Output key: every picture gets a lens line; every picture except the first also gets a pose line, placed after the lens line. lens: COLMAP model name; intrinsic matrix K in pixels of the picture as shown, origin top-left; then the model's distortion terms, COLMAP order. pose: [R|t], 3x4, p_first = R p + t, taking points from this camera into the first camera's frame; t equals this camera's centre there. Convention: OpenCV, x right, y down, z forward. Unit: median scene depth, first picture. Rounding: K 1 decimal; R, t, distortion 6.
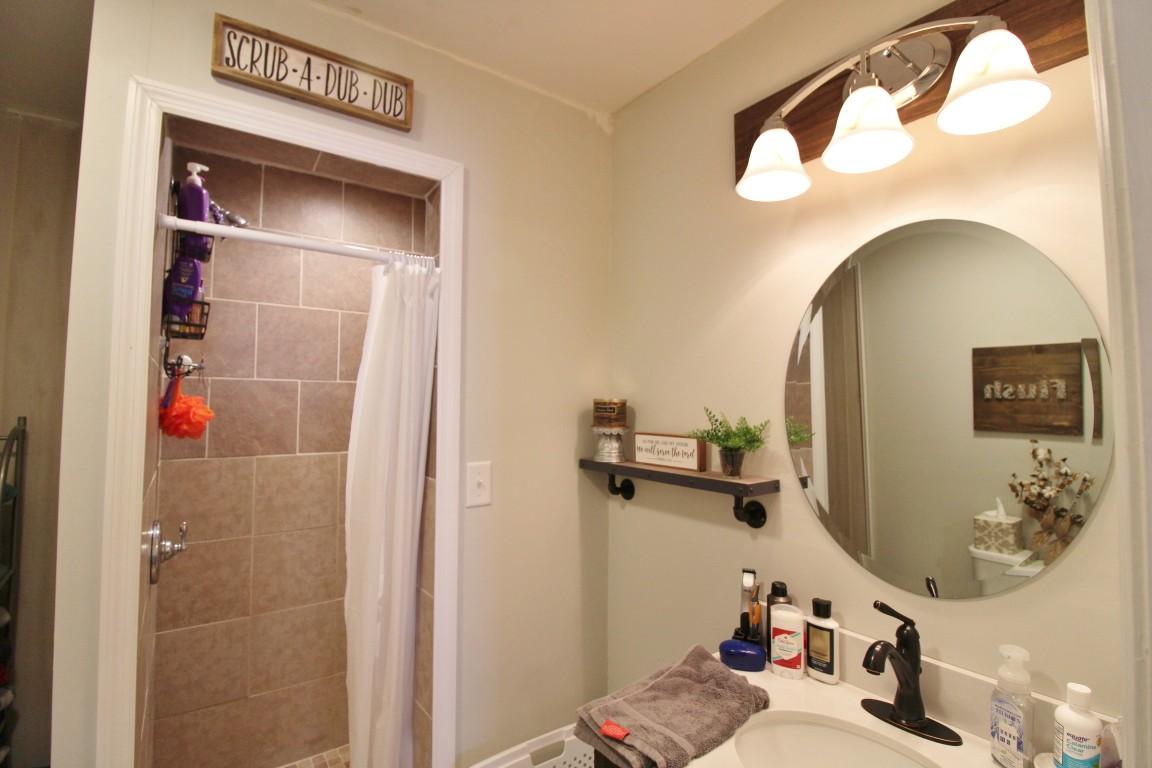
lens RADIAL K [[529.8, 0, 576.2], [0, 529.8, 376.7], [0, 0, 1]] dist [-0.002067, -0.012548]
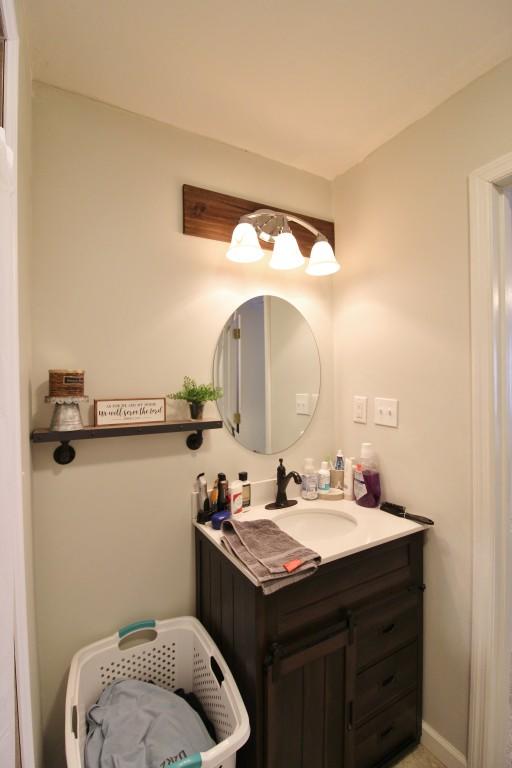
lens RADIAL K [[353.2, 0, 256.0], [0, 353.2, 380.9], [0, 0, 1]] dist [-0.002067, -0.012548]
pose [[0.126104, -0.005932, 0.991999, -0.642058], [-0.036394, 0.999281, 0.010602, 0.047444], [-0.991349, -0.037440, 0.125797, 0.607634]]
